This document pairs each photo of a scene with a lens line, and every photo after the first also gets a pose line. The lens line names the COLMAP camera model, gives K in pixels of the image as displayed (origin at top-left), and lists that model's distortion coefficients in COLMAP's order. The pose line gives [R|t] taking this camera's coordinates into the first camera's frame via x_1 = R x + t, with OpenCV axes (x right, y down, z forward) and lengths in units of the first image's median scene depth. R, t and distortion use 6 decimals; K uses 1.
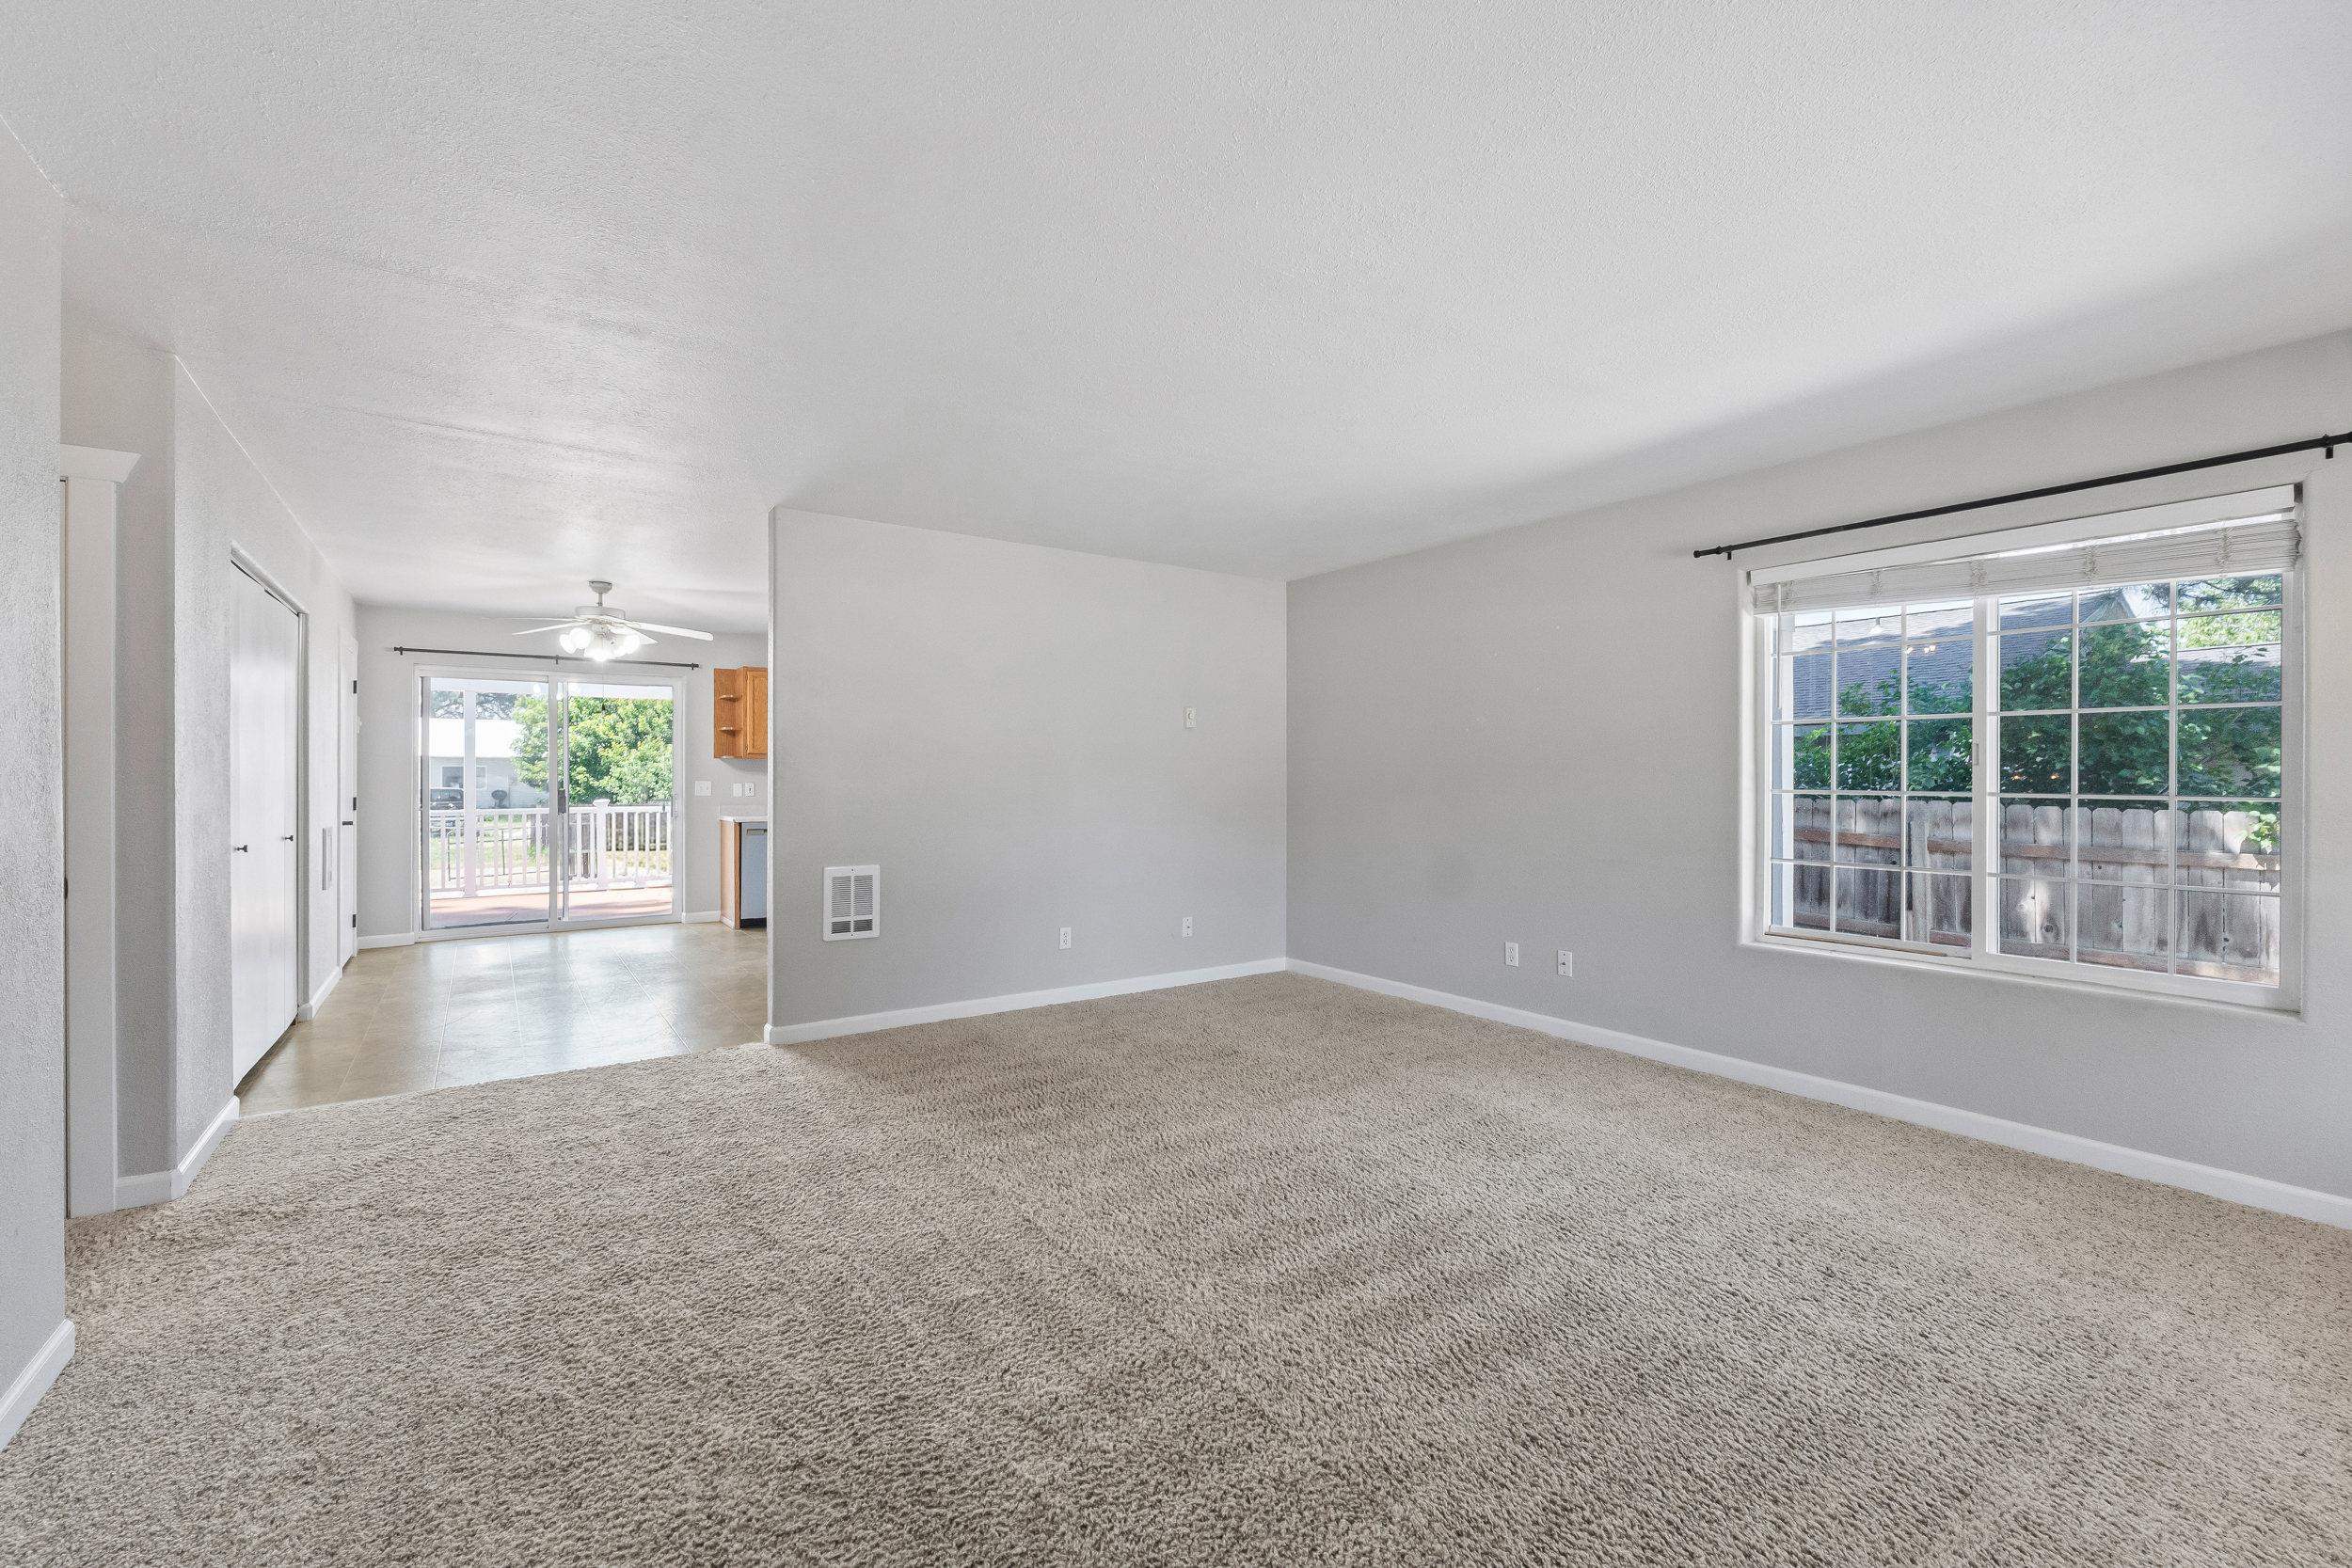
lens RADIAL K [[987.5, 0, 1175.9], [0, 987.5, 774.2], [0, 0, 1]] dist [-0.000794, -0.000040]
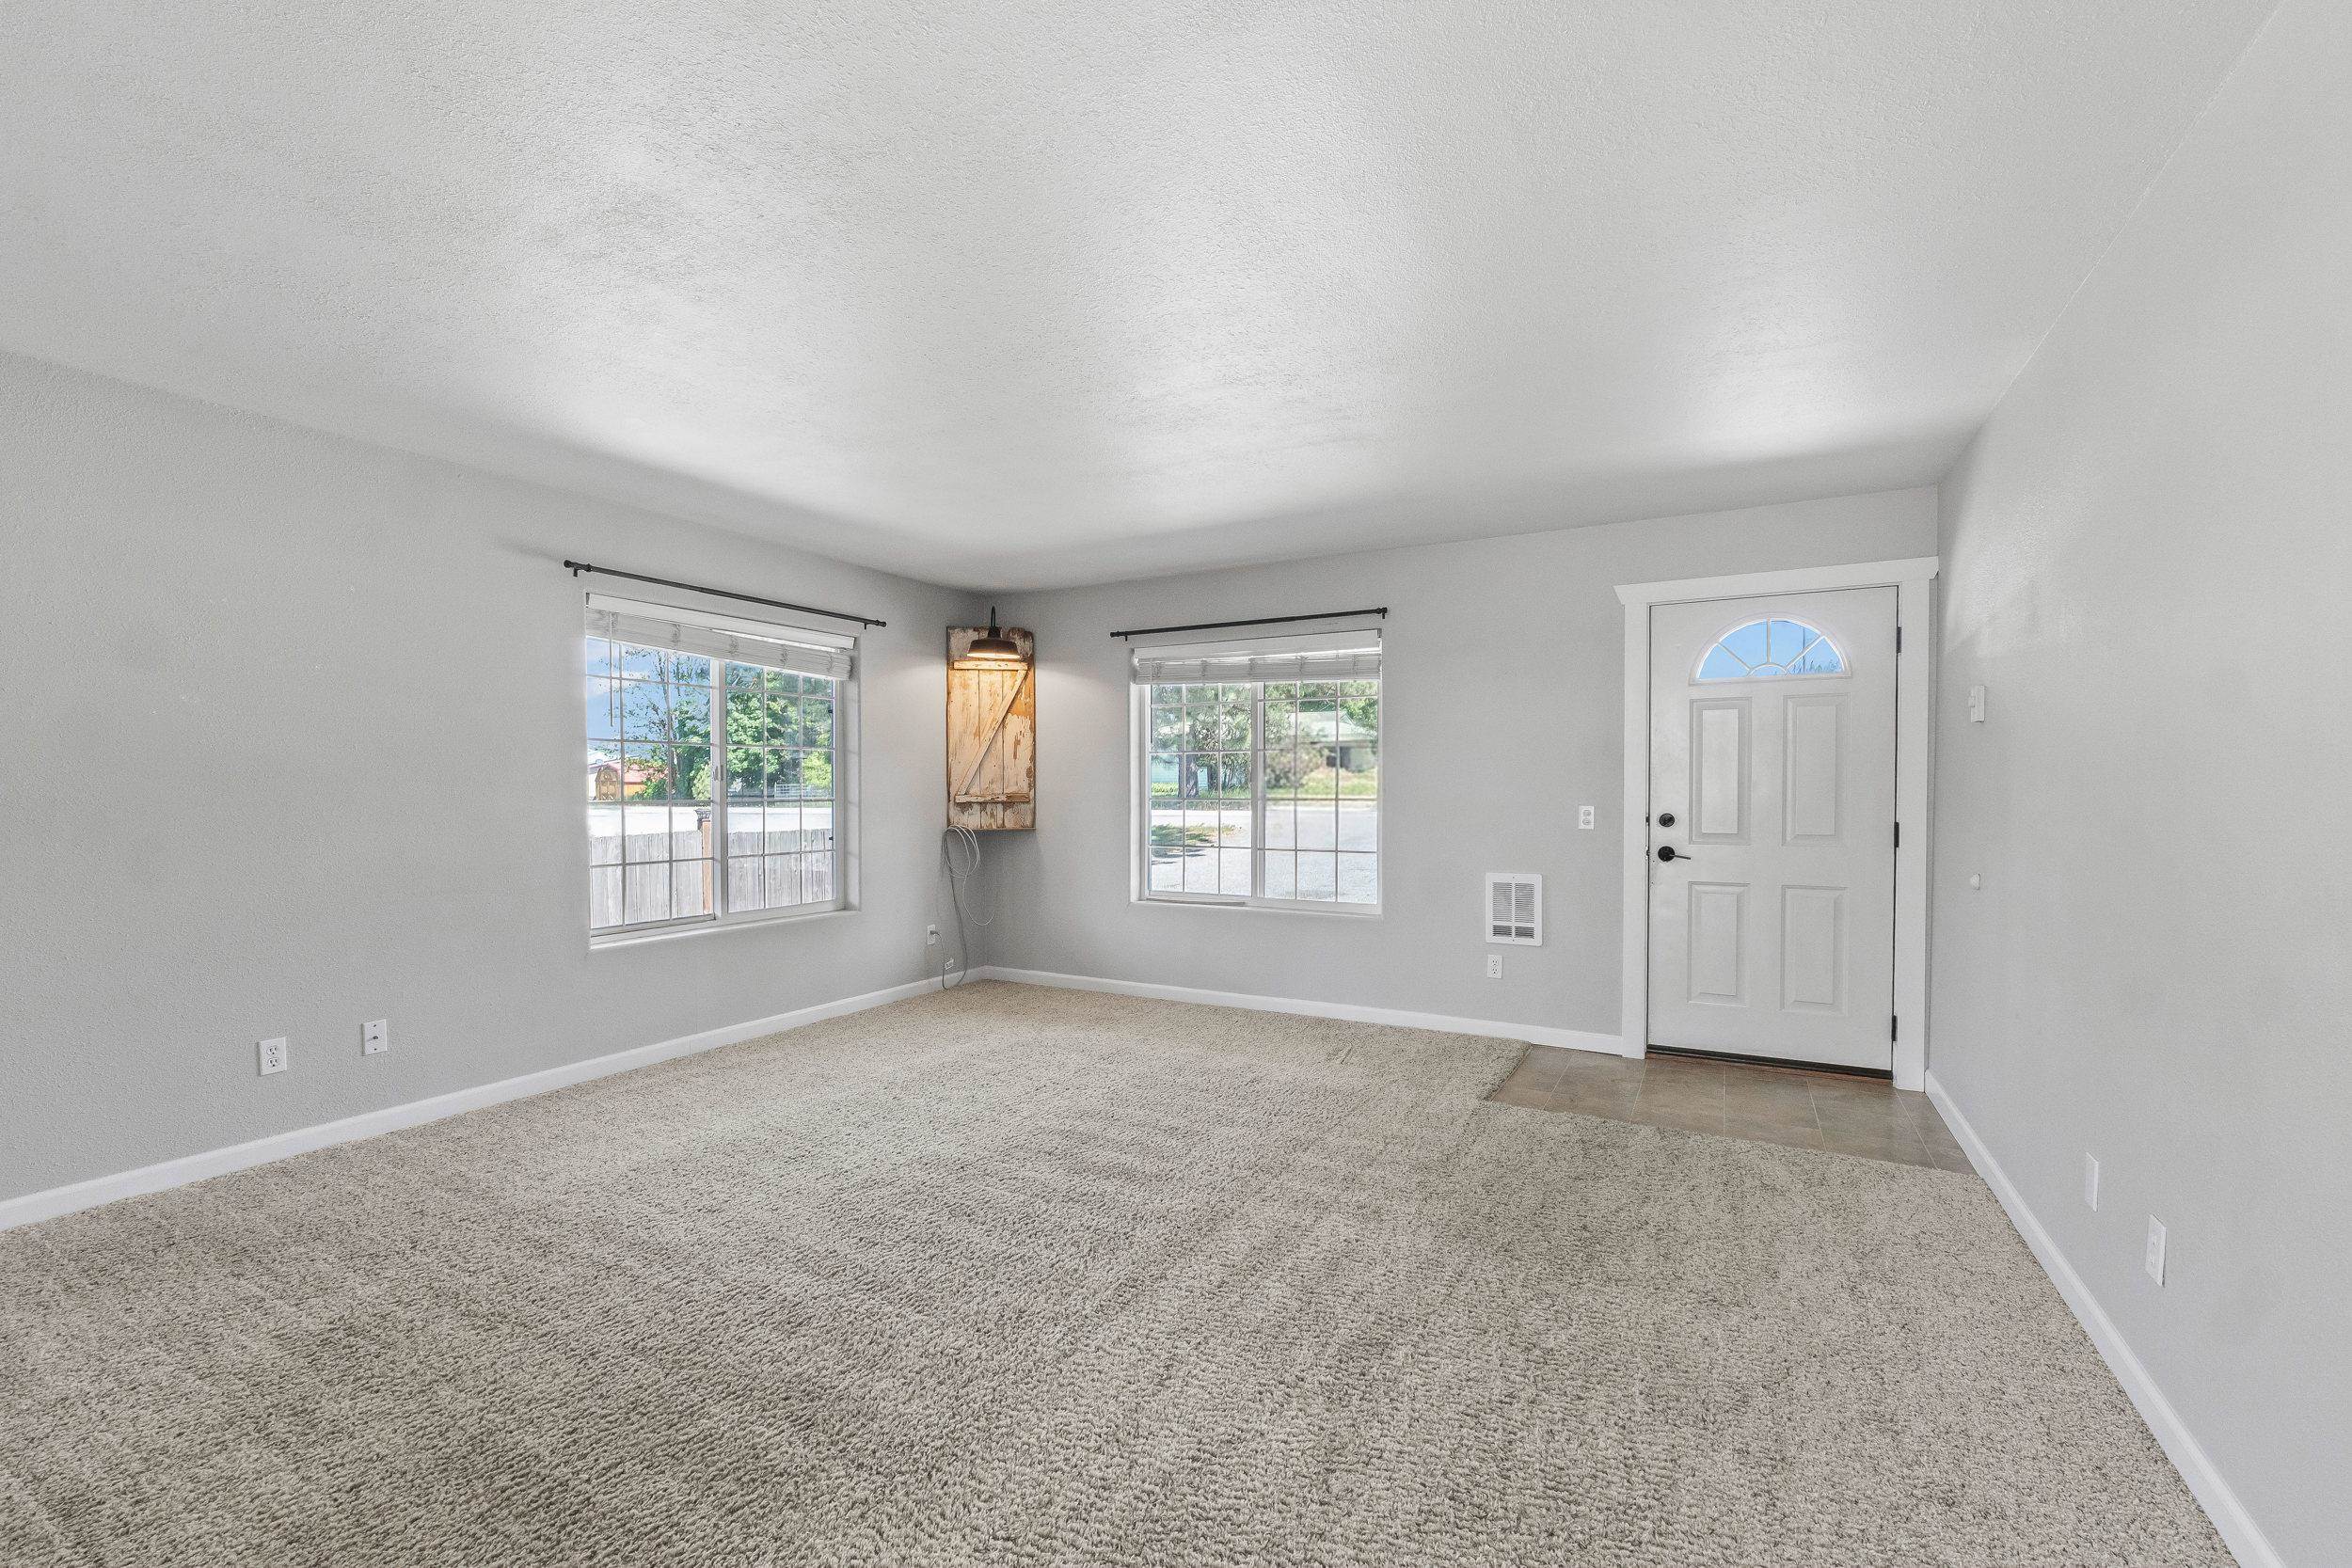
lens RADIAL K [[984.0, 0, 1164.4], [0, 984.0, 779.0], [0, 0, 1]] dist [-0.002594, -0.000286]
pose [[-0.423049, 0.007671, 0.906075, -0.702467], [0.003672, 0.999970, -0.006752, 0.002116], [-0.906100, 0.000471, -0.423064, 0.996838]]
